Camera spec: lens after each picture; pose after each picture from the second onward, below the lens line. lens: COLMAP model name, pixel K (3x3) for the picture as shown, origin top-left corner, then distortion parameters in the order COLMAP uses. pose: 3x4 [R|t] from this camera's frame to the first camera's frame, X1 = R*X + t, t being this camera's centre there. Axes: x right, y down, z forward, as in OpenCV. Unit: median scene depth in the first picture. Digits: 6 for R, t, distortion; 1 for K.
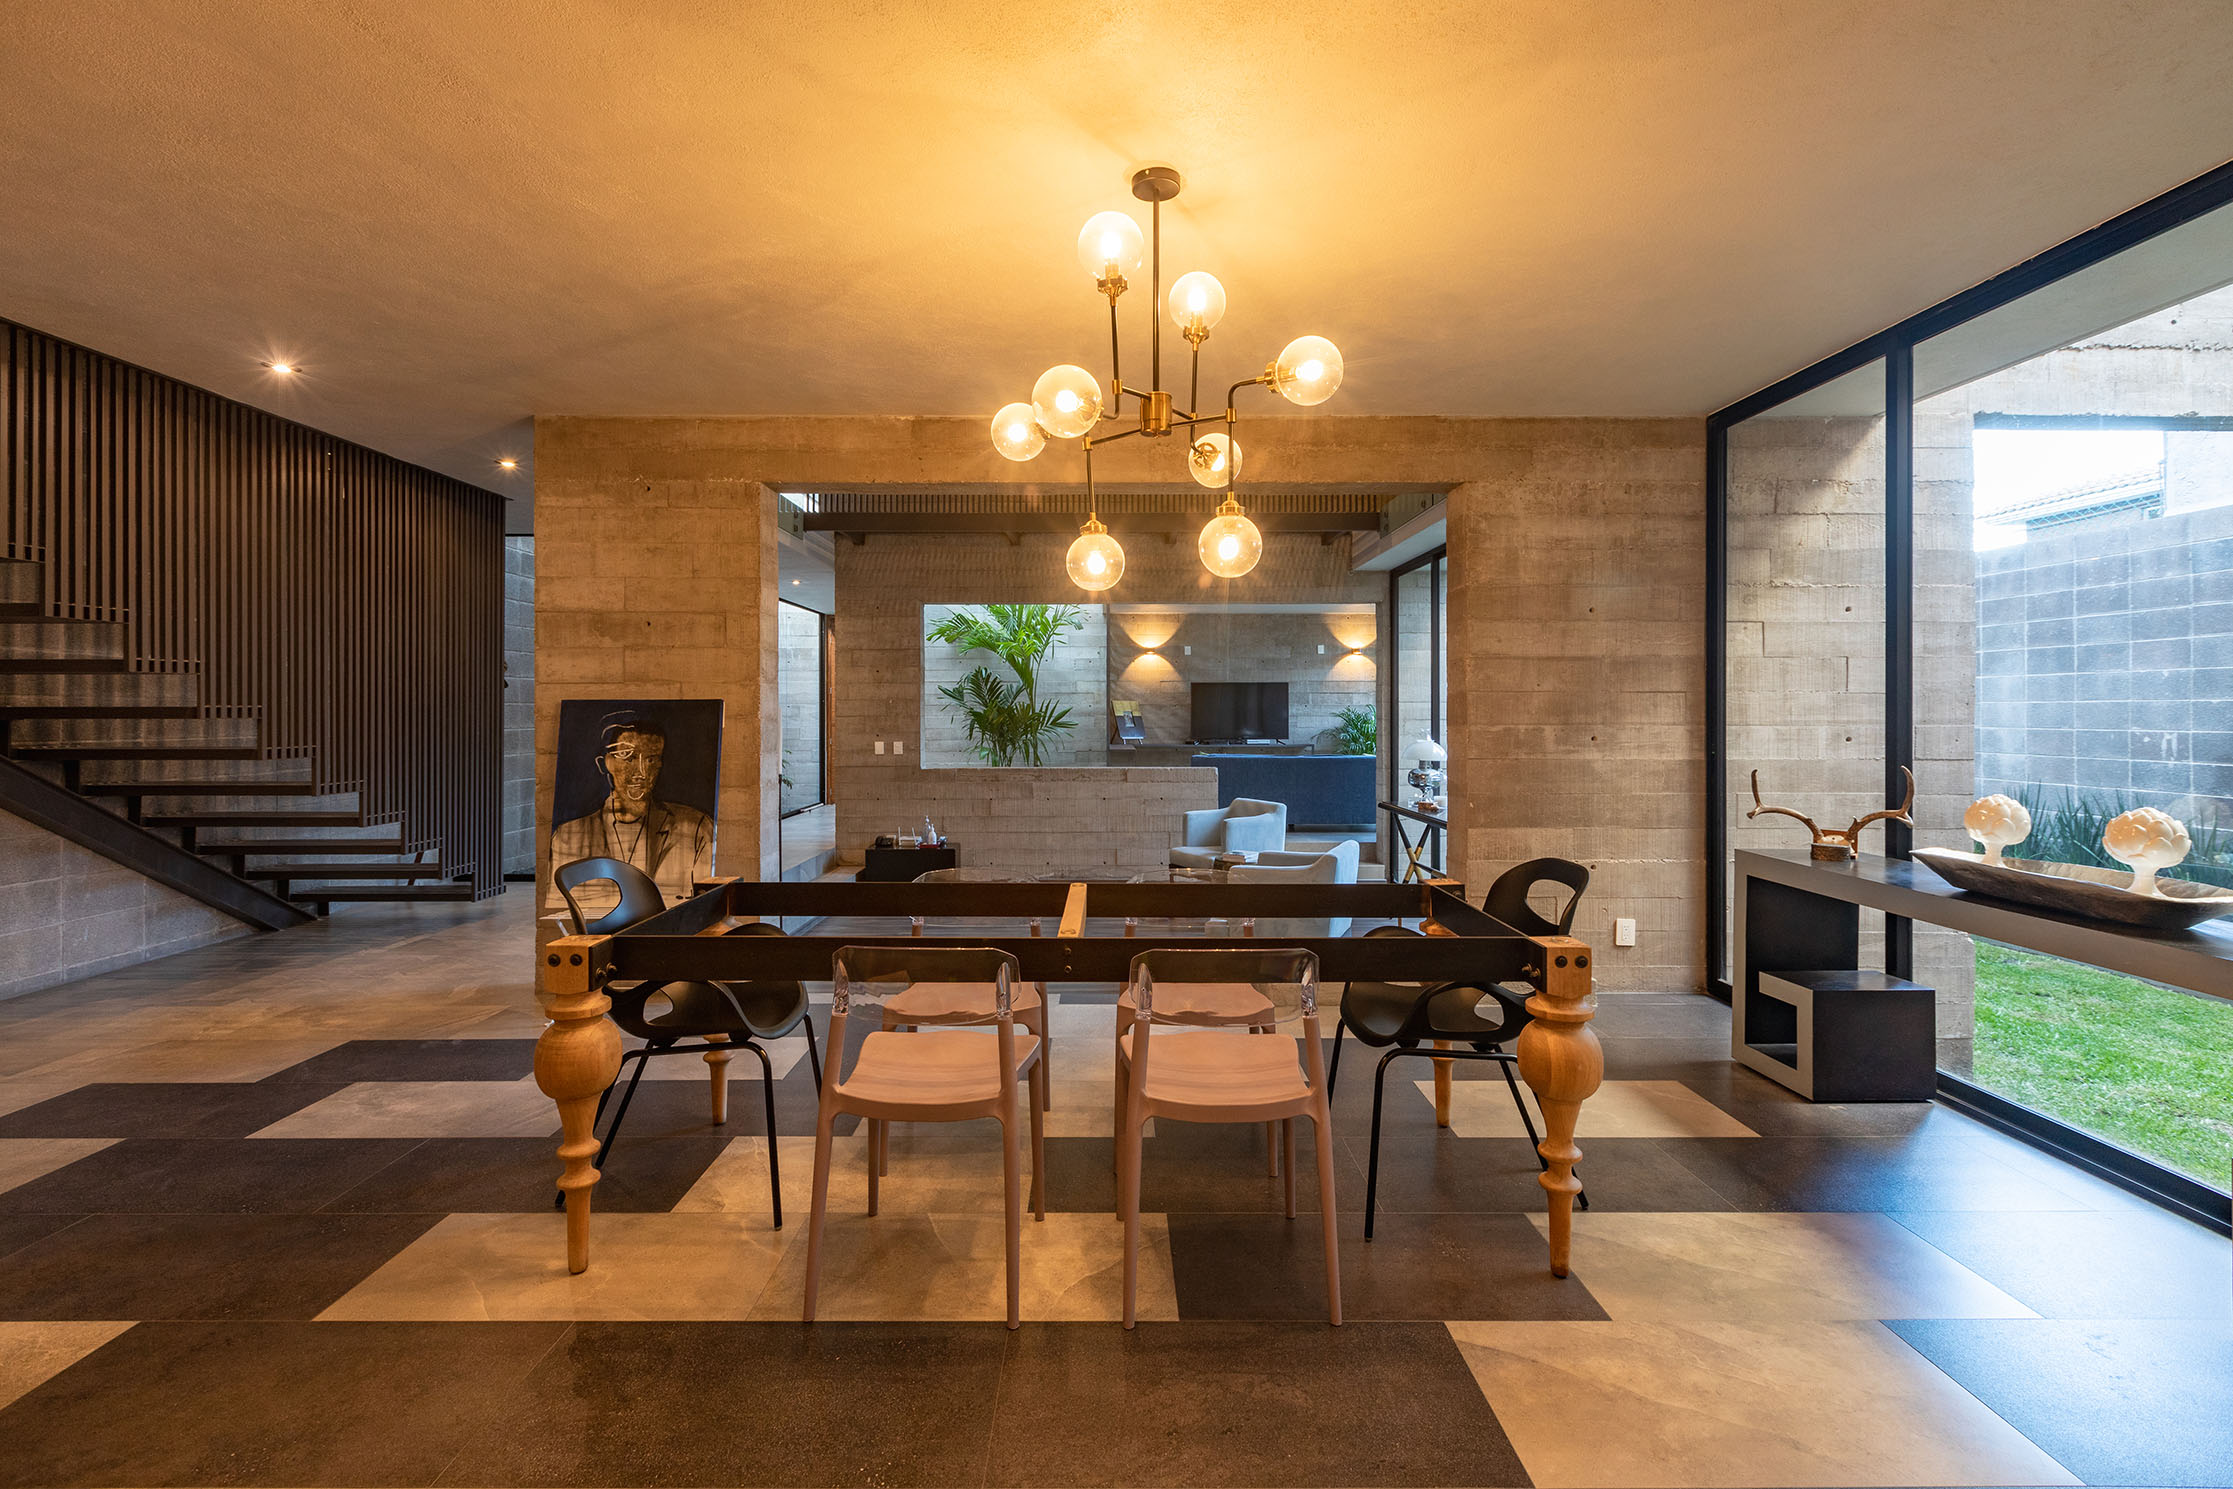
lens RADIAL K [[1013.0, 0, 1105.8], [0, 1013.0, 721.1], [0, 0, 1]] dist [-0.000153, -0.000056]
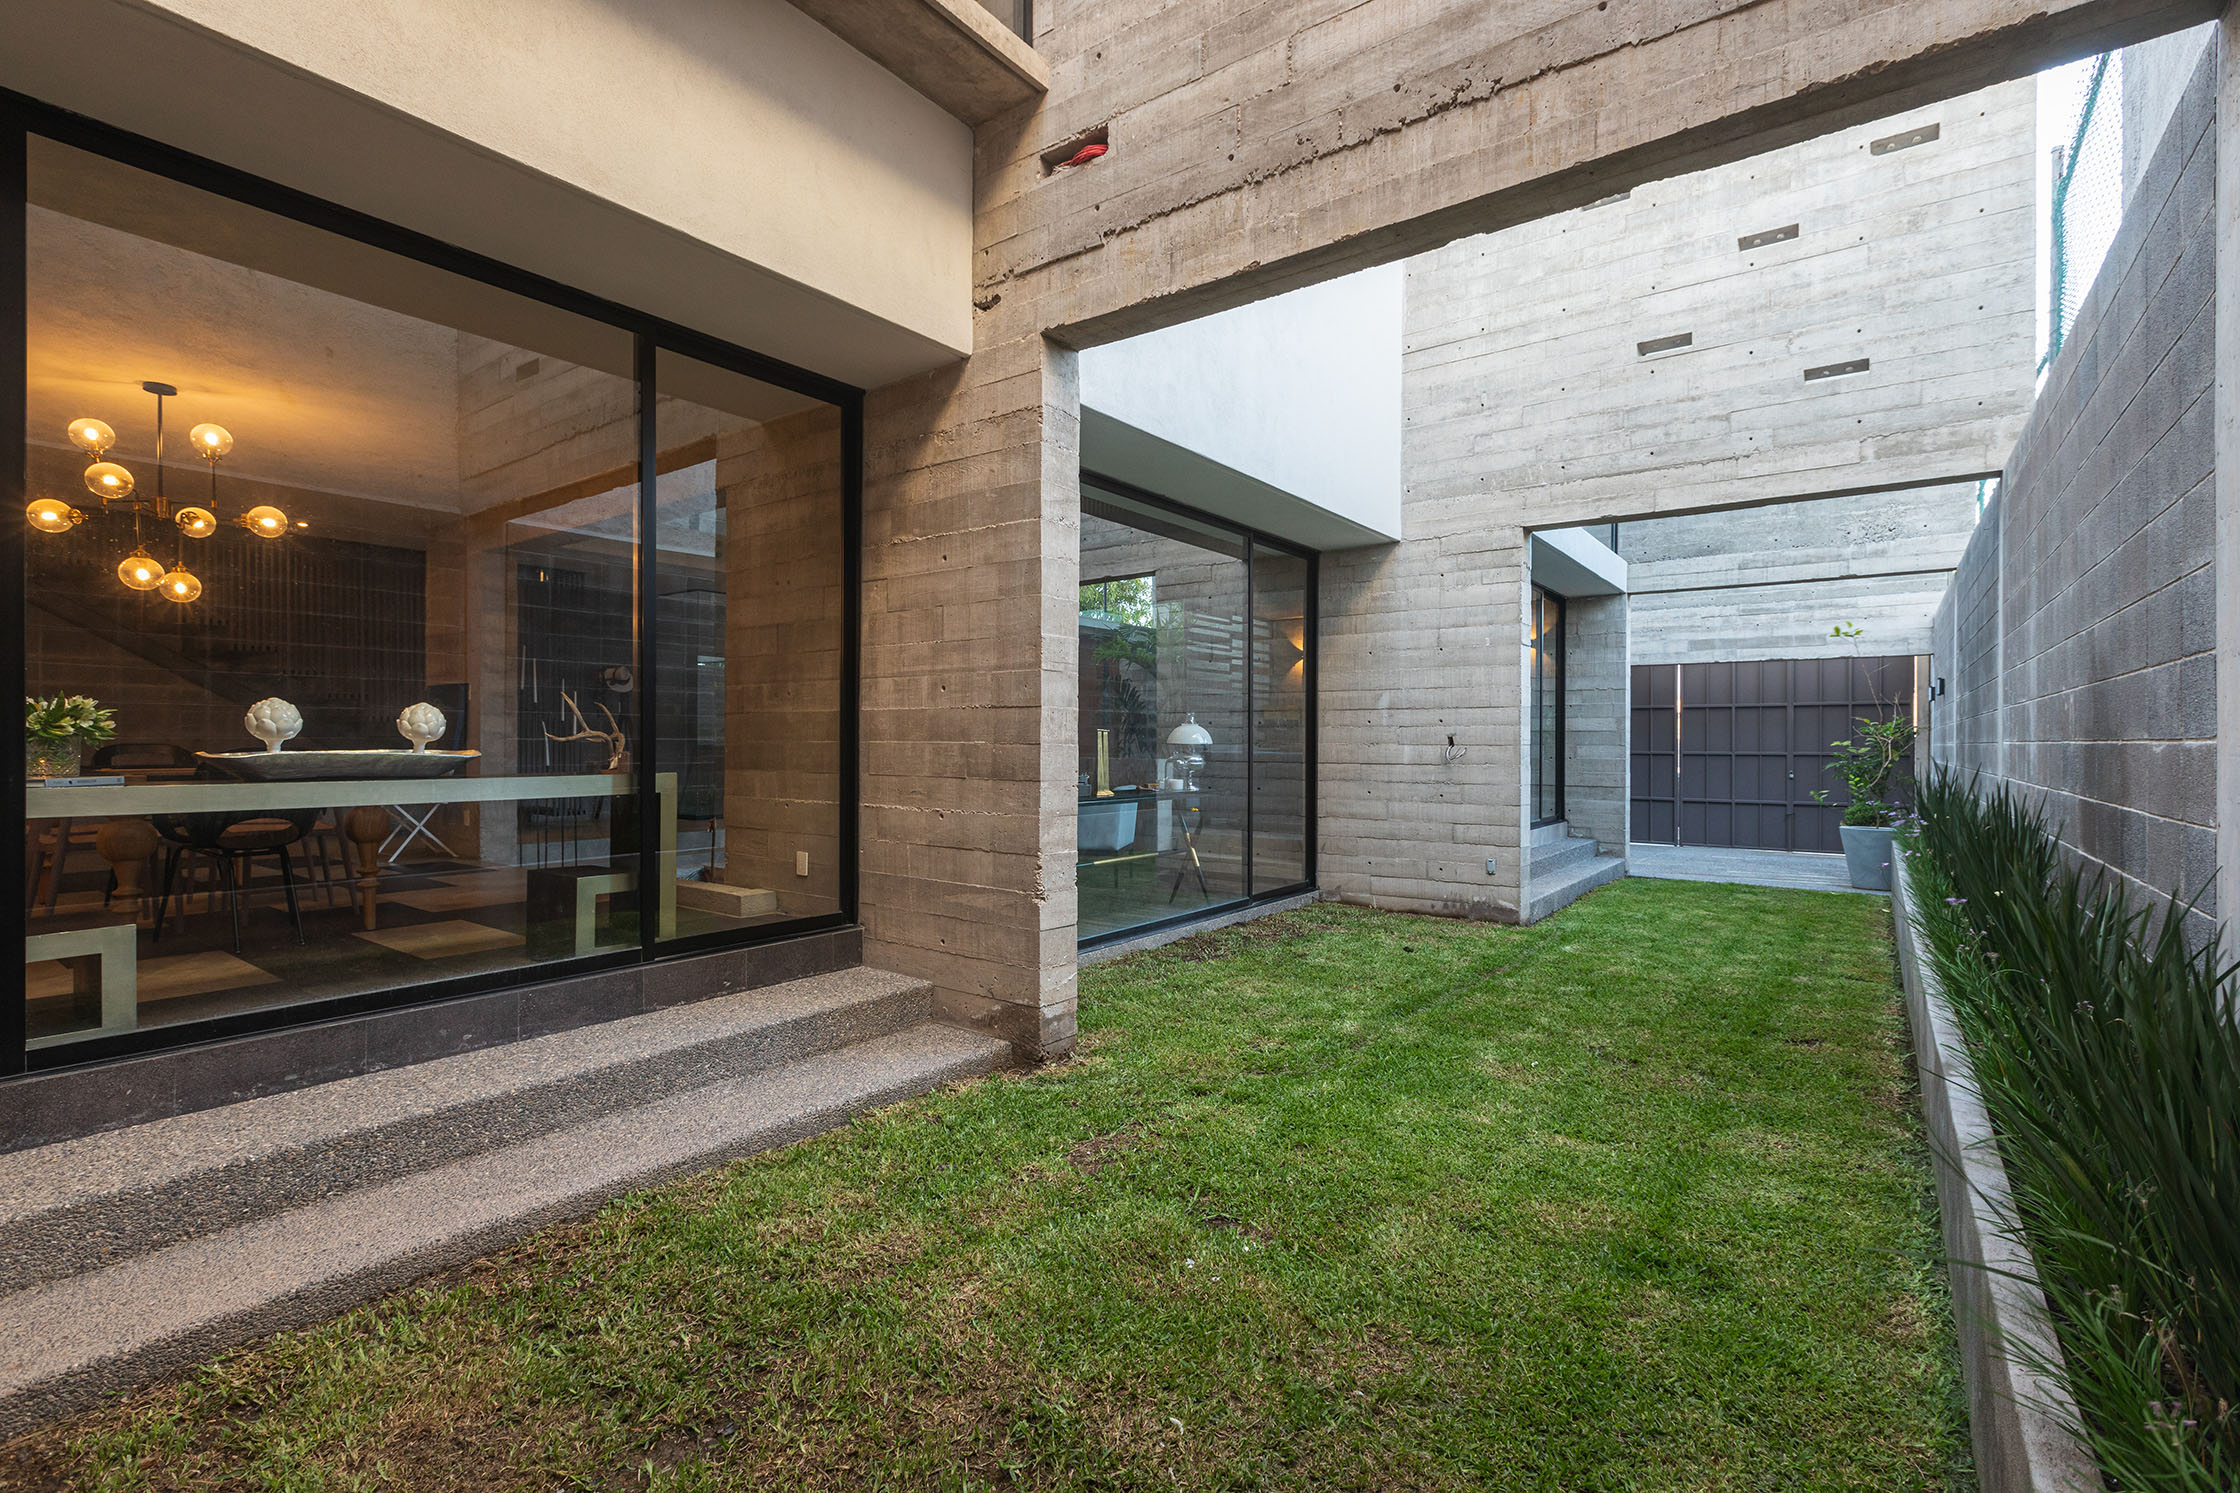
lens RADIAL K [[996.8, 0, 1120.0], [0, 996.8, 746.5], [0, 0, 1]] dist [0.001251, 0.000094]
pose [[0.801256, 0.005884, -0.598293, 0.690263], [-0.009395, 0.999952, -0.002748, 0.036239], [0.598248, 0.007823, 0.801273, 0.149385]]
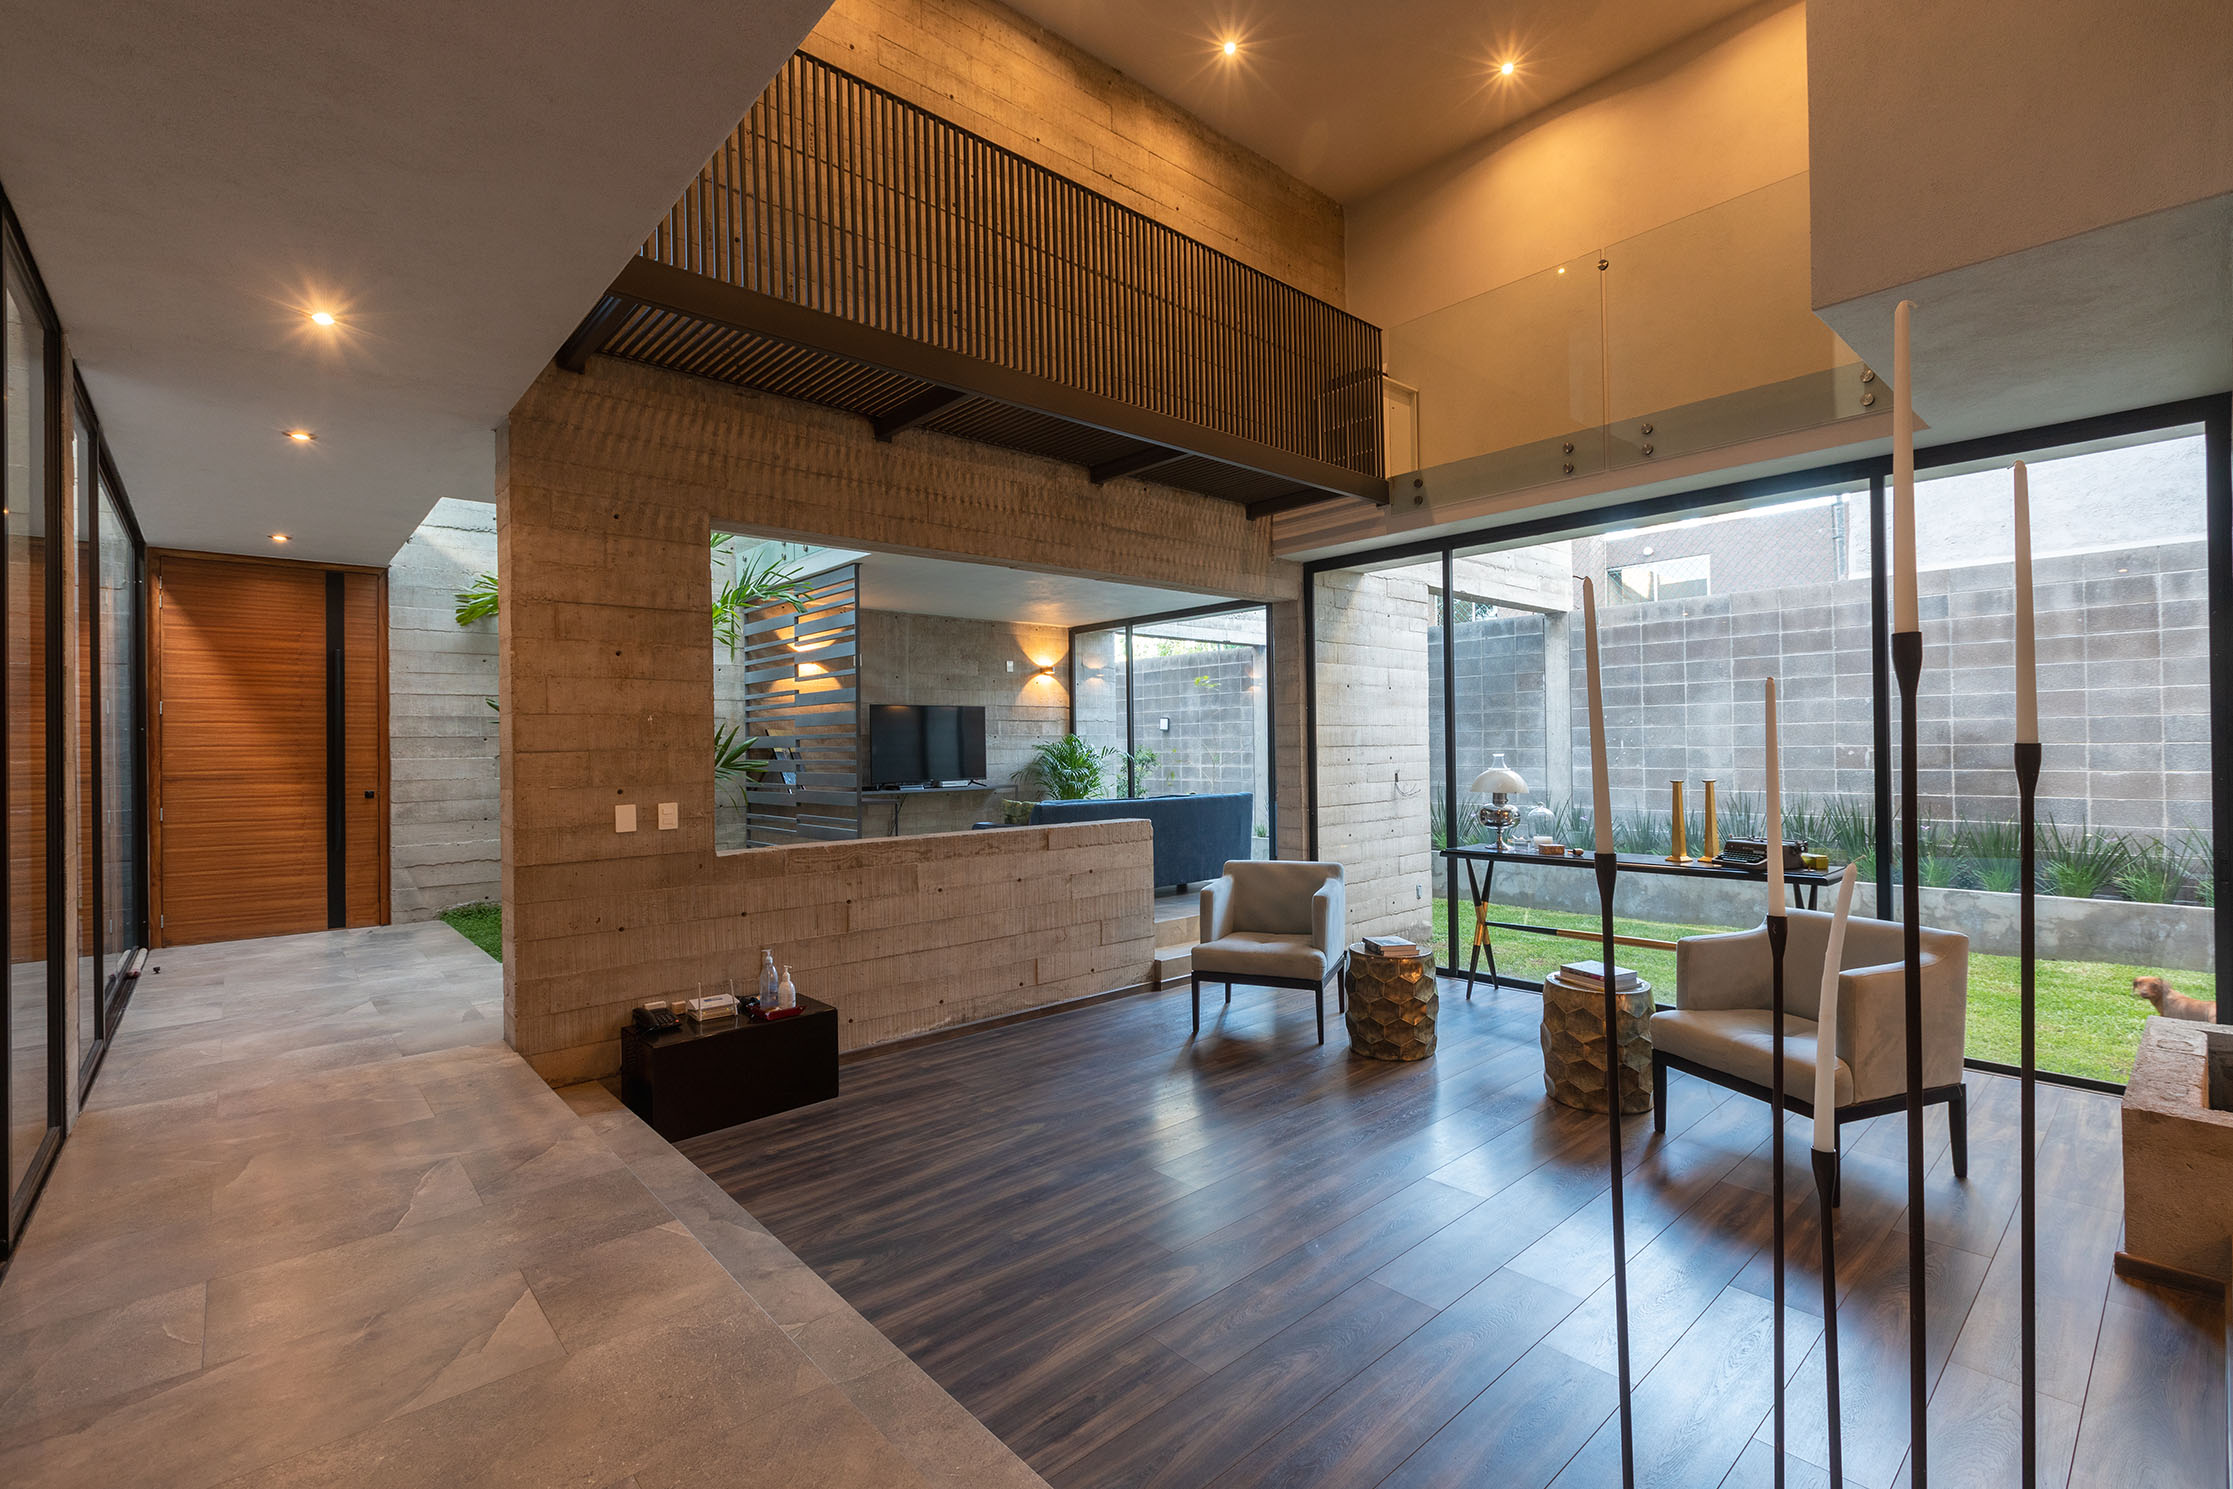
lens RADIAL K [[993.7, 0, 1116.5], [0, 993.7, 744.5], [0, 0, 1]] dist [0.001251, 0.000094]
pose [[0.742333, -0.007819, 0.669986, -0.361728], [0.020434, 0.999731, -0.010973, 0.002219], [-0.669720, 0.021837, 0.742293, 0.511447]]
